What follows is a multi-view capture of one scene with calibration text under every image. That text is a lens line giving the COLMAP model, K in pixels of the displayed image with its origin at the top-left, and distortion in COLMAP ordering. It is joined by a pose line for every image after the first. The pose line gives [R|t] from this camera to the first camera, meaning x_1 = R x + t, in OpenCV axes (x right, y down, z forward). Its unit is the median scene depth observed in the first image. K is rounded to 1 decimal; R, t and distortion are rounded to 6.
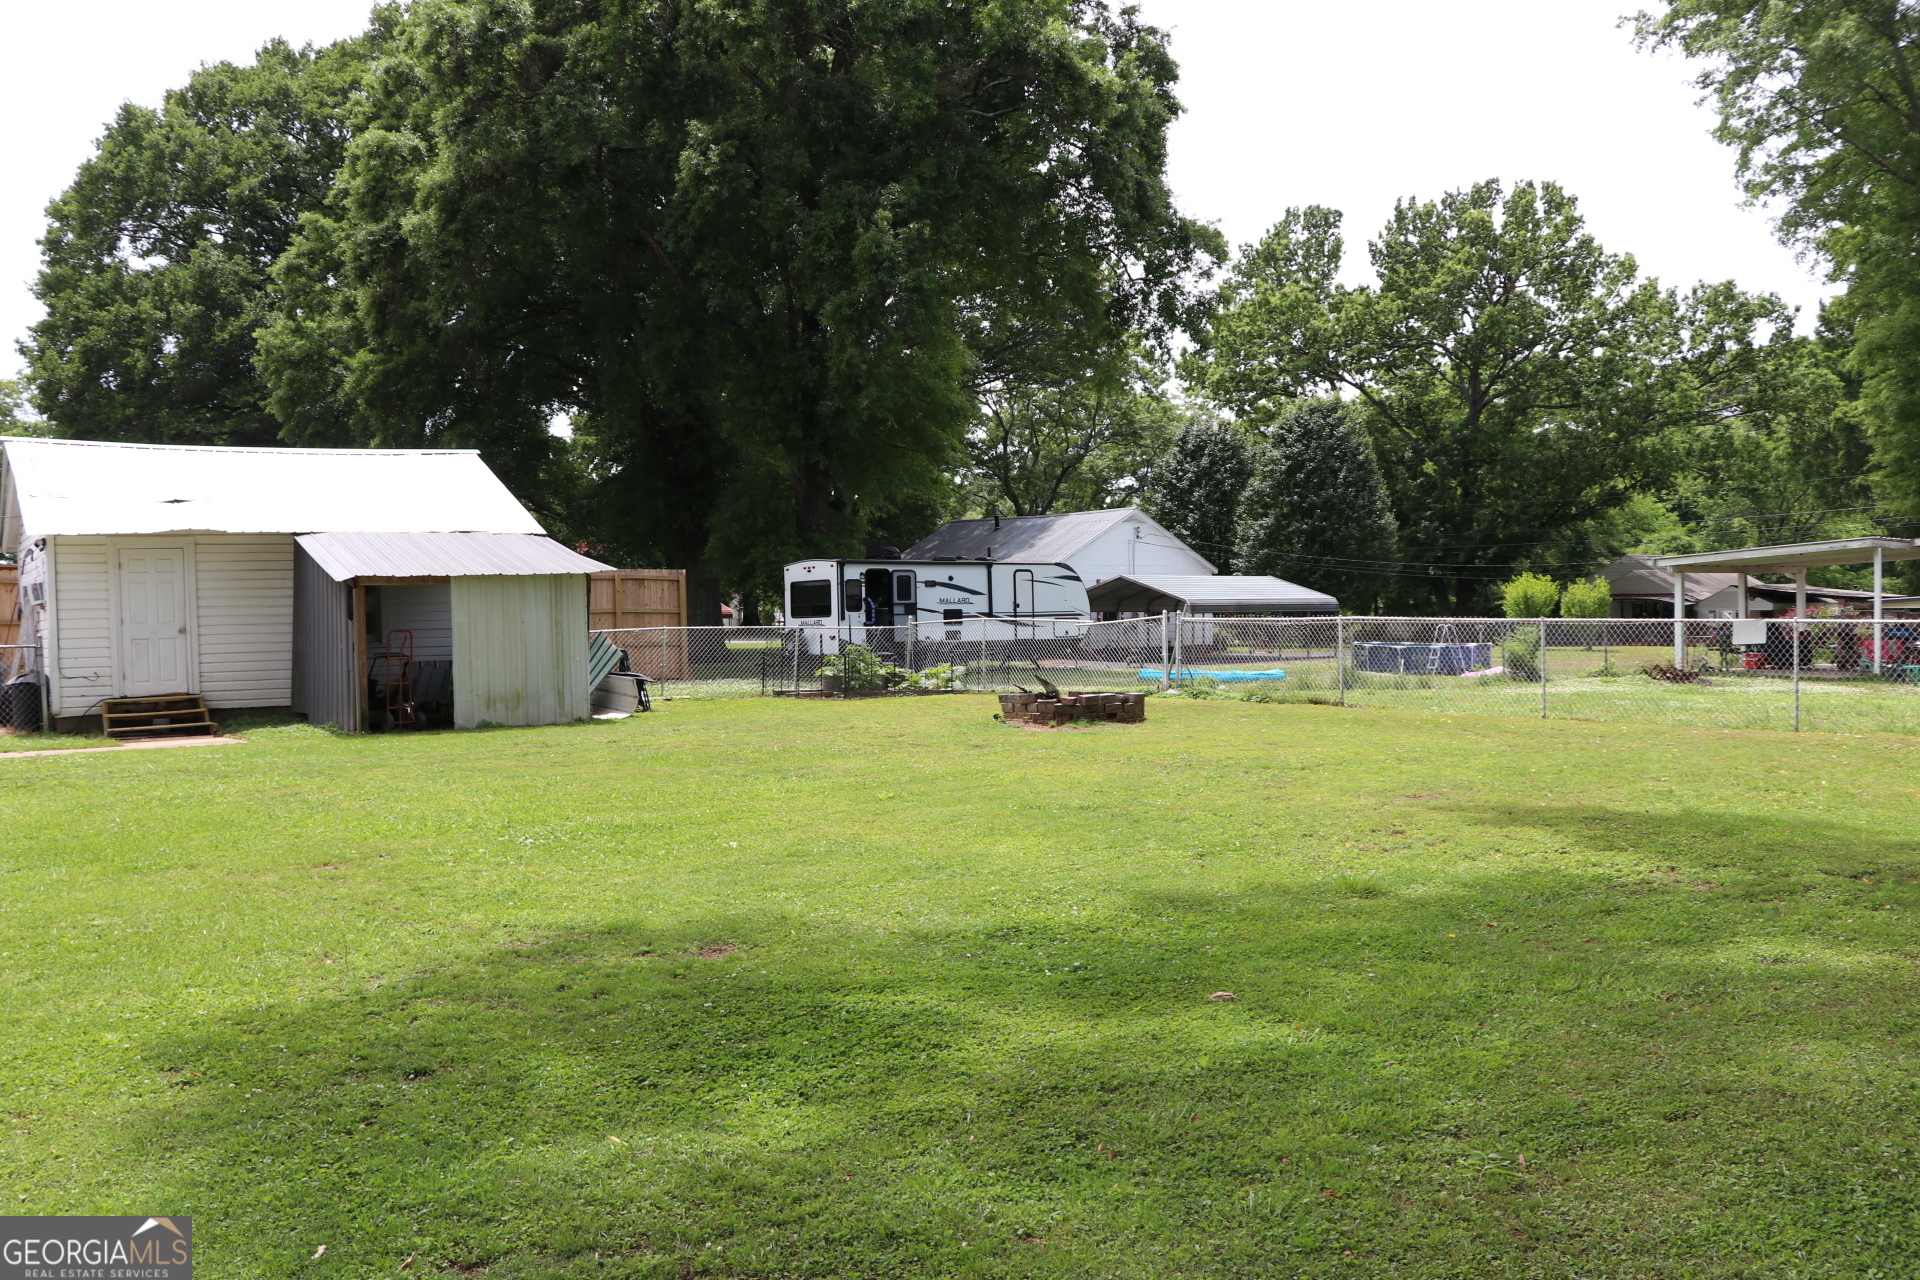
lens RADIAL K [[1576.6, 0, 940.1], [0, 1576.6, 663.5], [0, 0, 1]] dist [-0.185786, 0.155228]
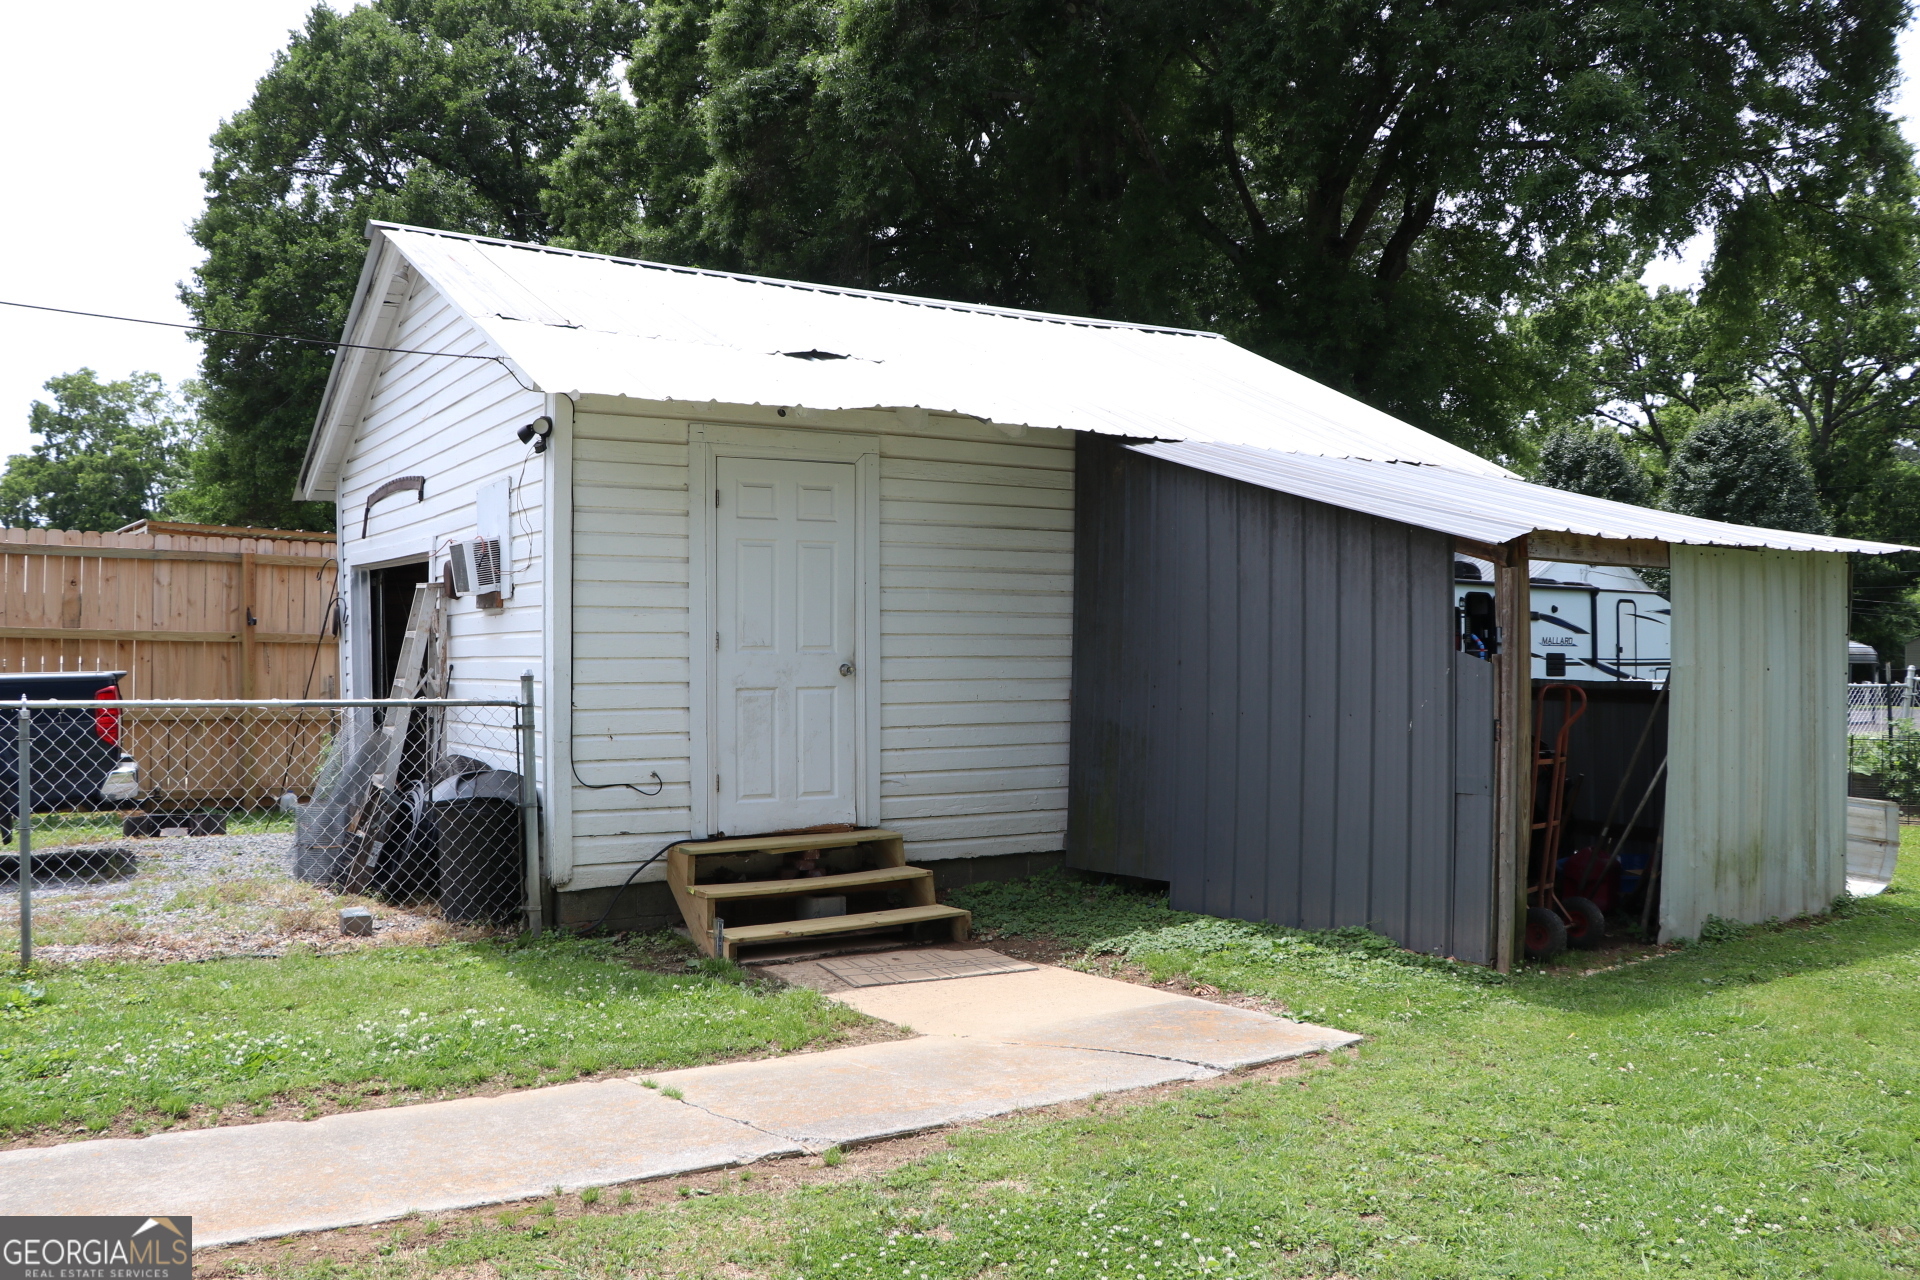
lens RADIAL K [[1576.6, 0, 942.1], [0, 1576.6, 638.6], [0, 0, 1]] dist [-0.185786, 0.155228]
pose [[0.999047, 0.017825, -0.039834, -0.073703], [-0.019524, 0.998898, -0.042673, -0.001985], [0.039029, 0.043410, 0.998295, 0.094292]]
